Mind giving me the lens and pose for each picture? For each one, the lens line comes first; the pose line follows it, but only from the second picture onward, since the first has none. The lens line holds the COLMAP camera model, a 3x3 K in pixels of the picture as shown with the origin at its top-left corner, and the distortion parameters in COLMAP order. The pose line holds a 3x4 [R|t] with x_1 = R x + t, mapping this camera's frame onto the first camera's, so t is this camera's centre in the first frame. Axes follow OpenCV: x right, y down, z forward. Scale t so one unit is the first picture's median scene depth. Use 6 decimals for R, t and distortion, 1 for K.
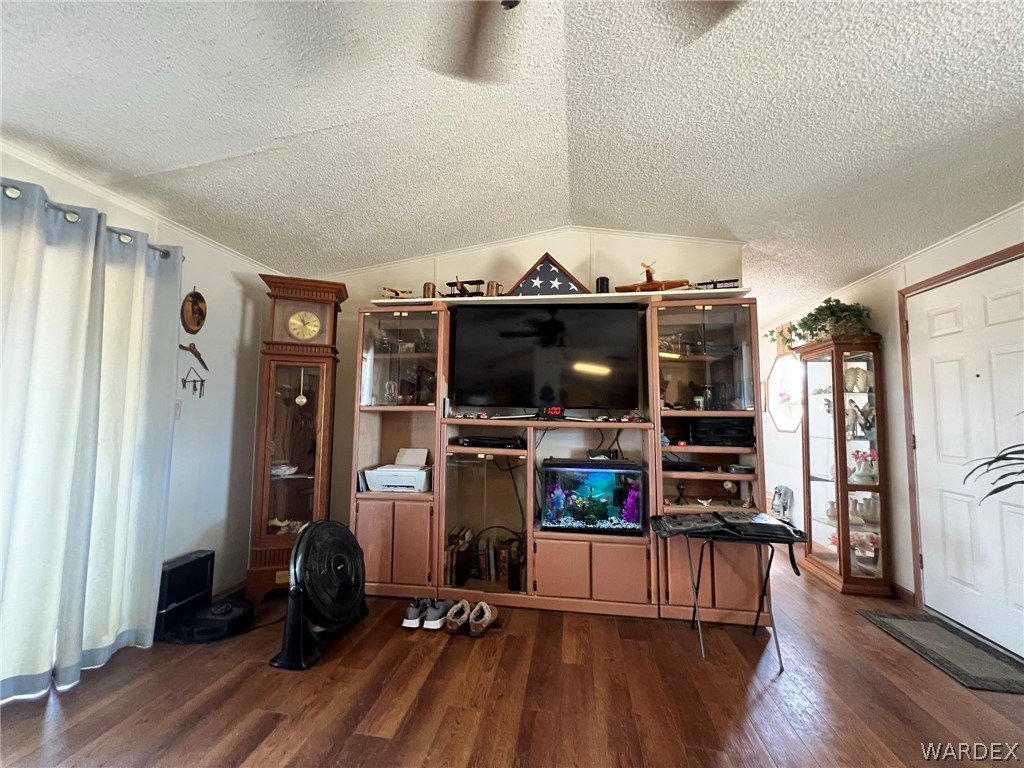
lens RADIAL K [[408.4, 0, 512.0], [0, 408.4, 384.7], [0, 0, 1]] dist [-0.000301, -0.000009]
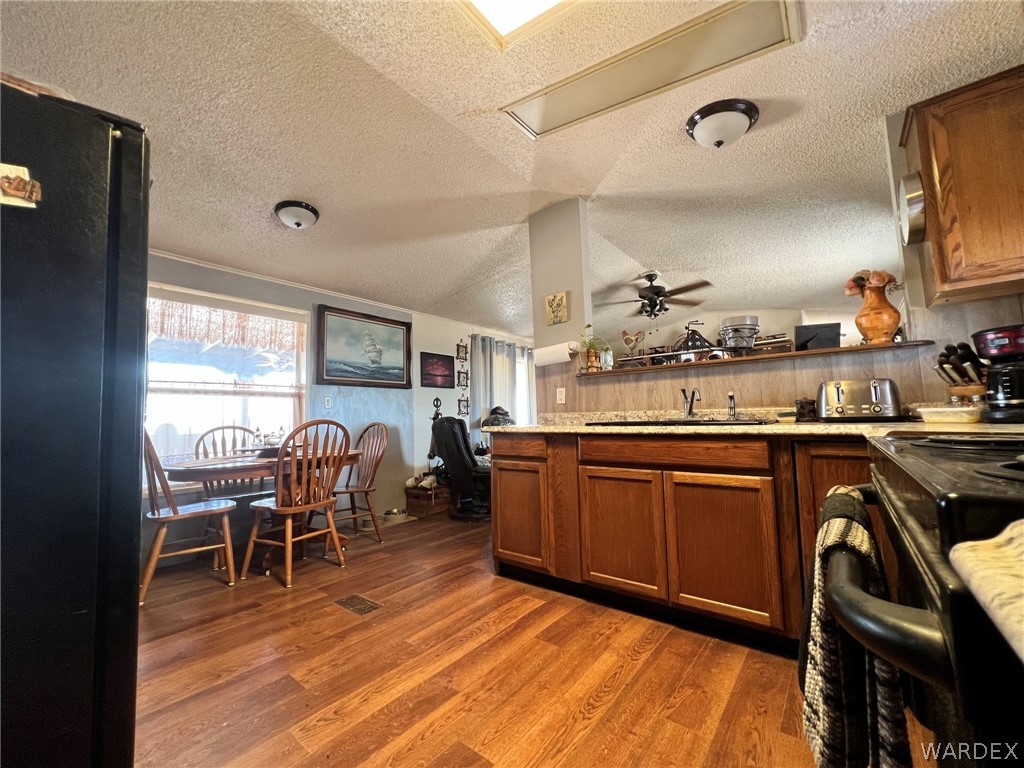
lens RADIAL K [[412.2, 0, 507.2], [0, 412.2, 383.9], [0, 0, 1]] dist [-0.003036, 0.001565]
pose [[0.863188, -0.088792, -0.497014, 0.315377], [0.081391, 0.996011, -0.036584, -0.027108], [0.498280, -0.008874, 0.866971, -1.554530]]
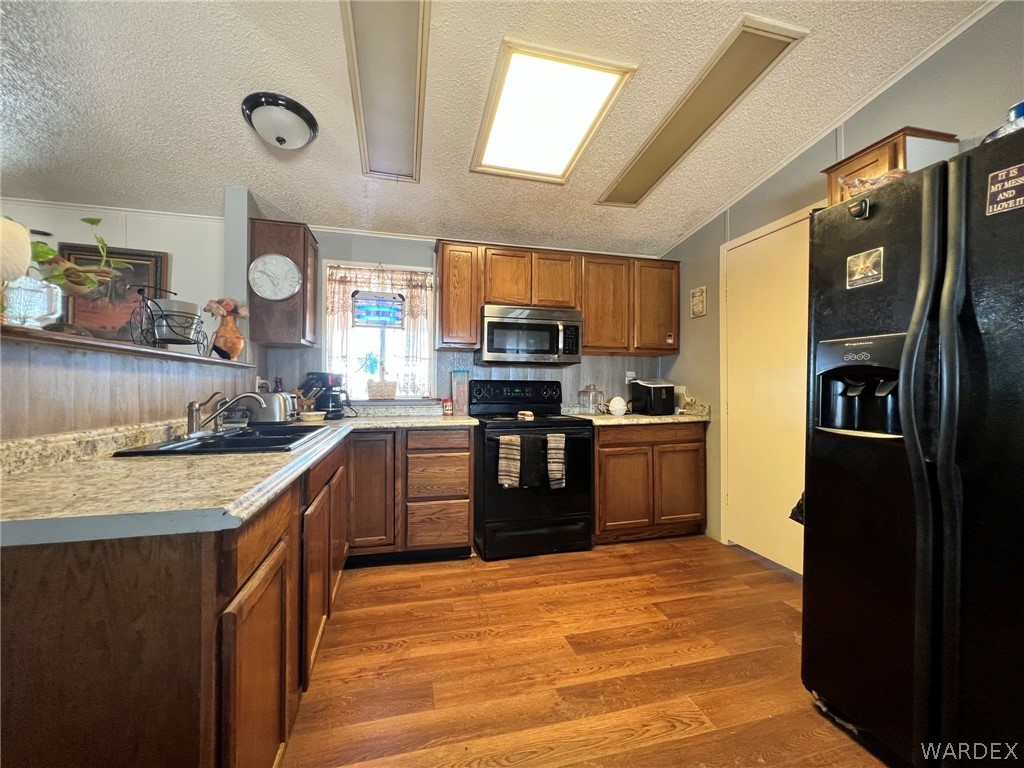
lens RADIAL K [[412.2, 0, 508.0], [0, 412.2, 384.3], [0, 0, 1]] dist [-0.003036, 0.001565]
pose [[-0.397377, -0.019068, 0.917457, -0.534613], [-0.079744, 0.996720, -0.013824, -0.056745], [-0.914184, -0.078655, -0.397594, -0.799327]]
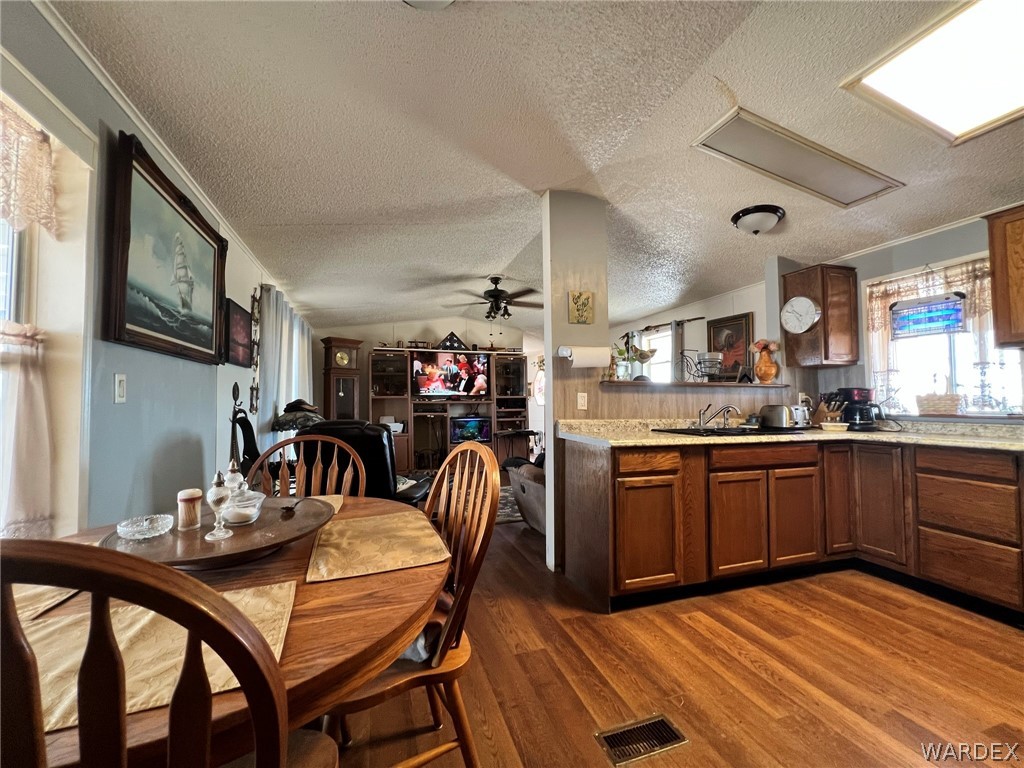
lens RADIAL K [[412.2, 0, 506.5], [0, 412.2, 384.5], [0, 0, 1]] dist [-0.003036, 0.001565]
pose [[0.890542, -0.004053, 0.454883, -0.760102], [-0.012244, 0.999384, 0.032875, -0.098359], [-0.454736, -0.034846, 0.889944, -1.361543]]
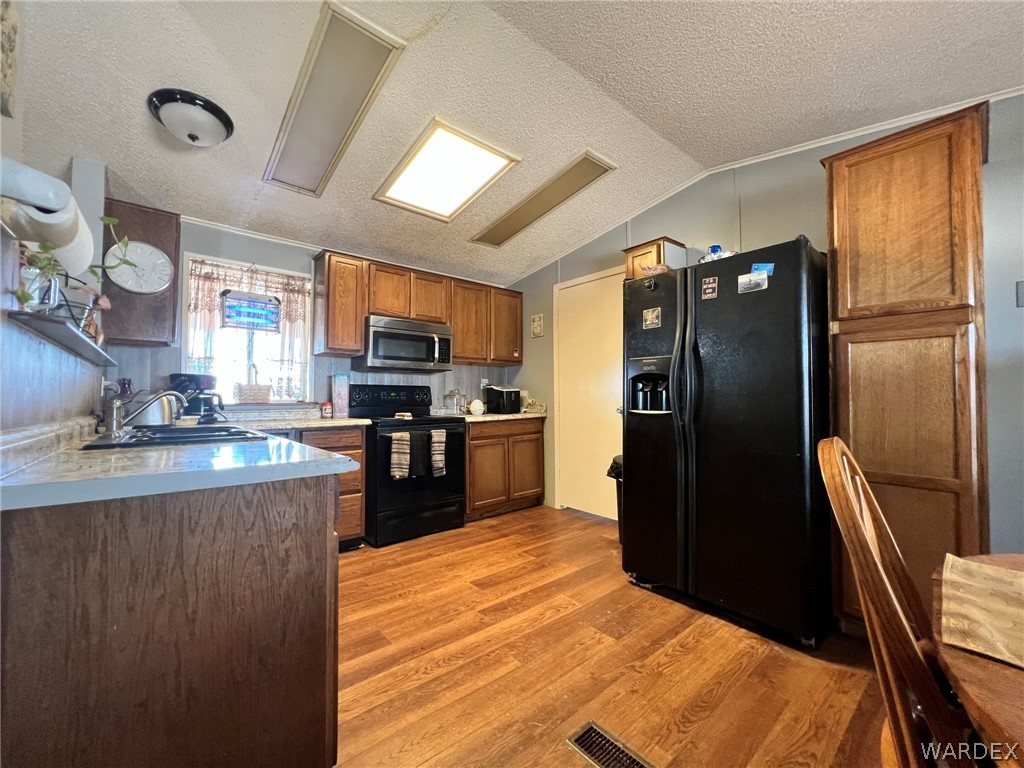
lens RADIAL K [[412.2, 0, 507.9], [0, 412.2, 384.5], [0, 0, 1]] dist [-0.003036, 0.001565]
pose [[-0.754748, -0.000732, 0.656015, -0.588814], [-0.062997, 0.995459, -0.071367, -0.016575], [-0.652984, -0.095190, -0.751366, -0.543182]]
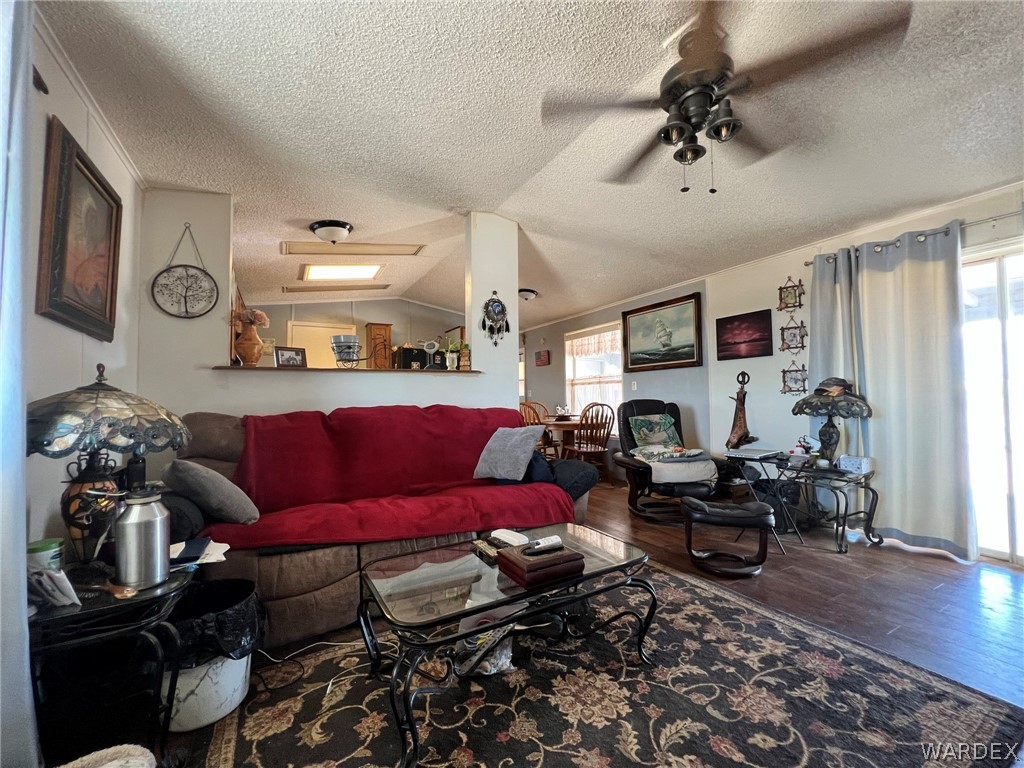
lens RADIAL K [[412.2, 0, 506.4], [0, 412.2, 381.7], [0, 0, 1]] dist [-0.003036, 0.001565]
pose [[-0.794111, -0.039481, -0.606490, 0.629546], [0.039199, 0.992483, -0.115934, 0.109364], [0.606508, -0.115838, -0.786594, 0.515860]]
